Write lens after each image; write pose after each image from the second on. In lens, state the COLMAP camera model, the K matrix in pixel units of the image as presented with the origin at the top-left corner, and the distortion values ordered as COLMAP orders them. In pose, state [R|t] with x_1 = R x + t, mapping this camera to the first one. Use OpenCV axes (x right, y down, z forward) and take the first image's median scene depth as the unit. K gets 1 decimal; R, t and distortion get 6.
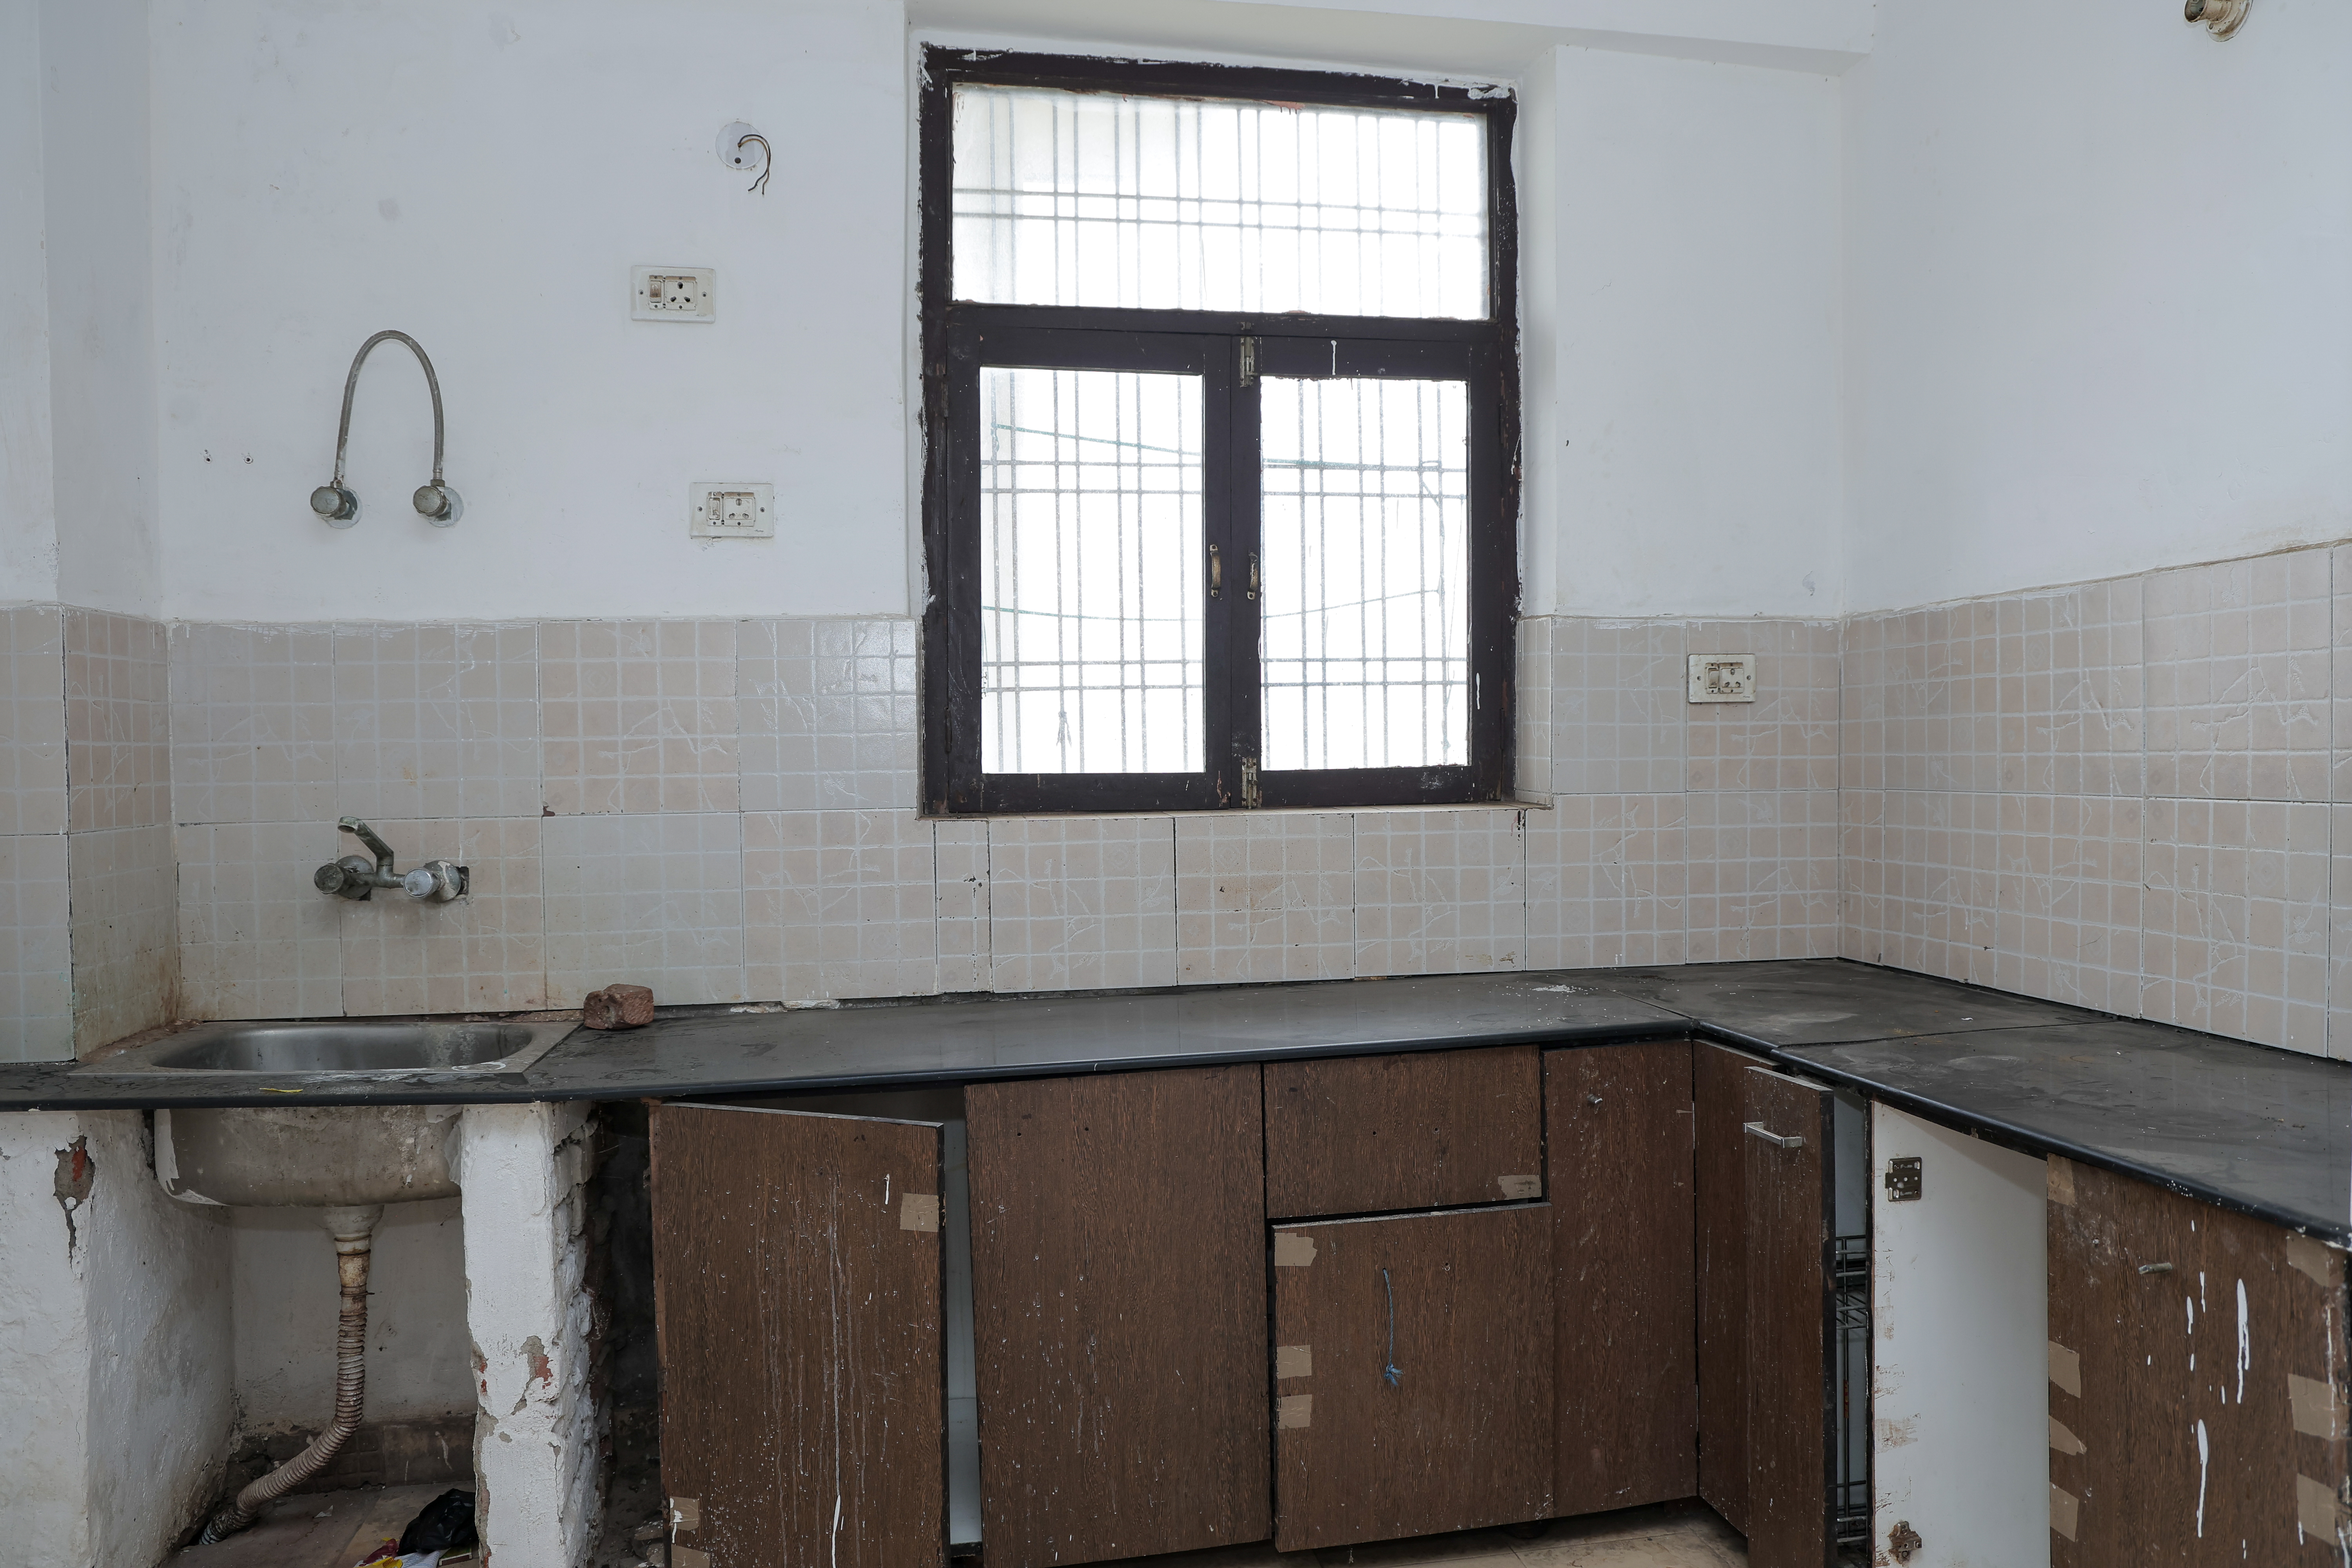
lens RADIAL K [[1628.6, 0, 1215.7], [0, 1628.6, 782.4], [0, 0, 1]] dist [-0.097461, 0.077729]
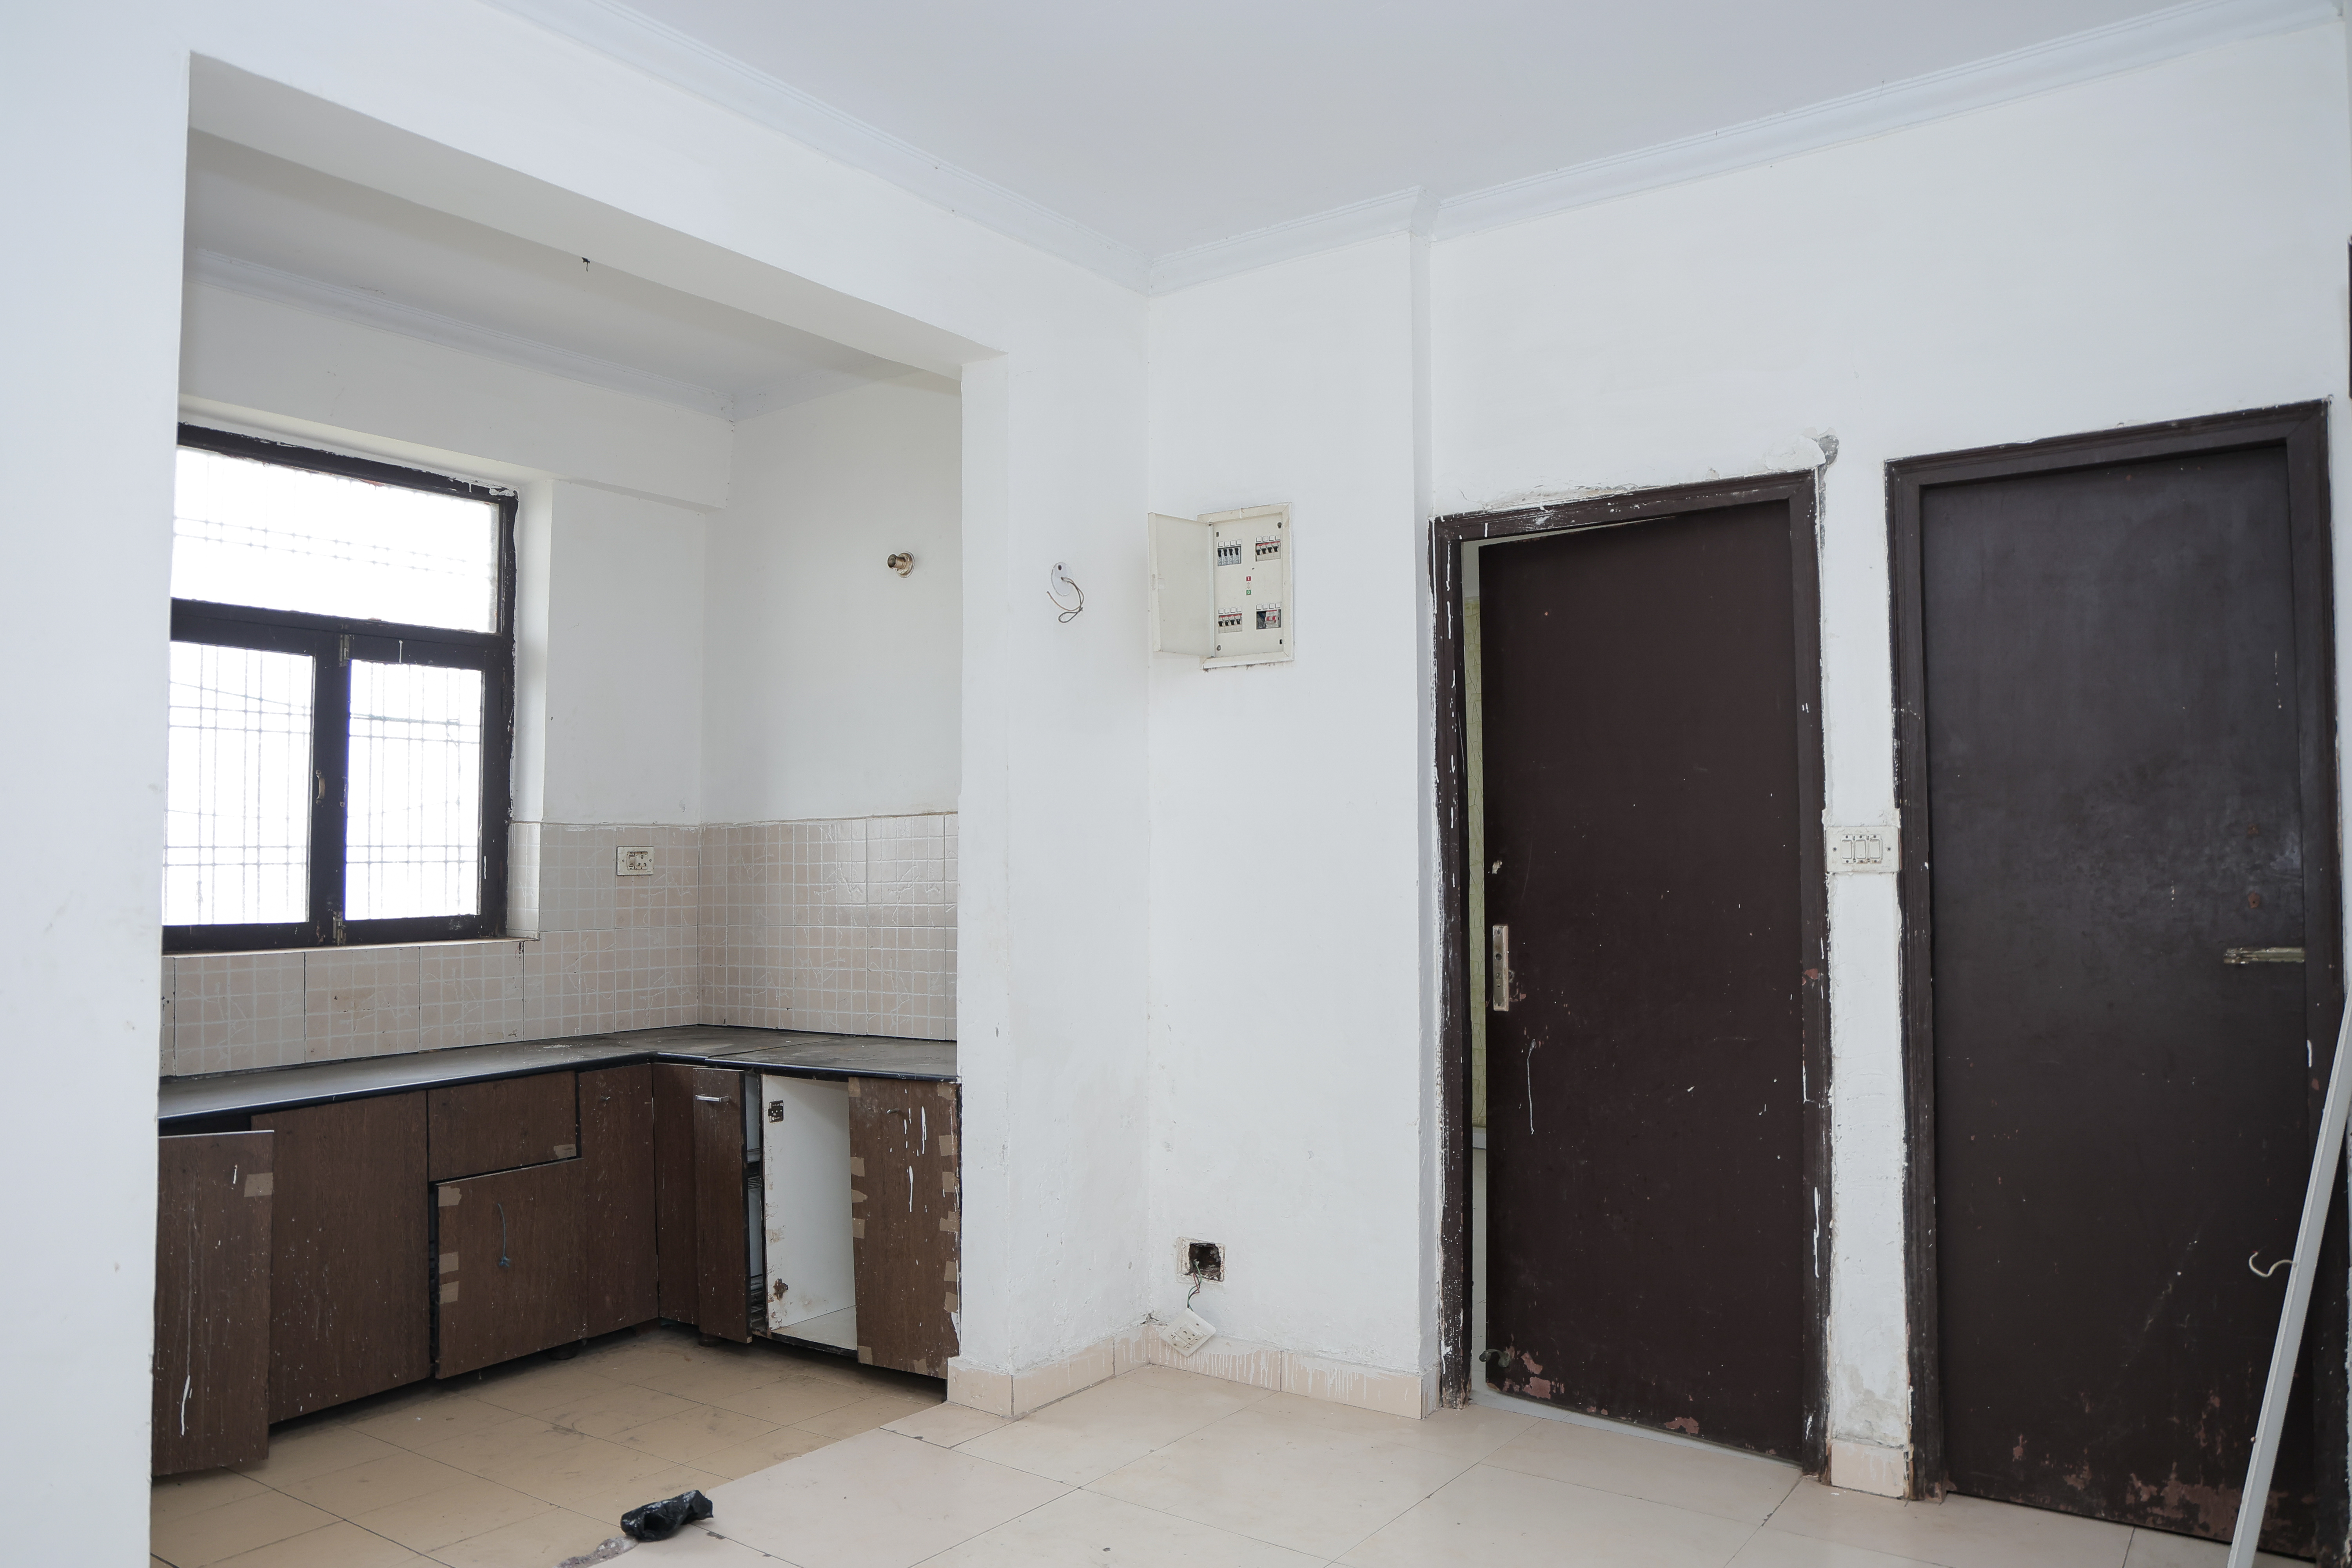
lens RADIAL K [[1628.6, 0, 1215.7], [0, 1628.6, 782.4], [0, 0, 1]] dist [-0.097461, 0.077729]
pose [[0.704758, 0.039843, 0.708328, -0.465168], [0.019889, 0.996920, -0.075865, -0.006537], [-0.709169, 0.067554, 0.701795, -0.632616]]
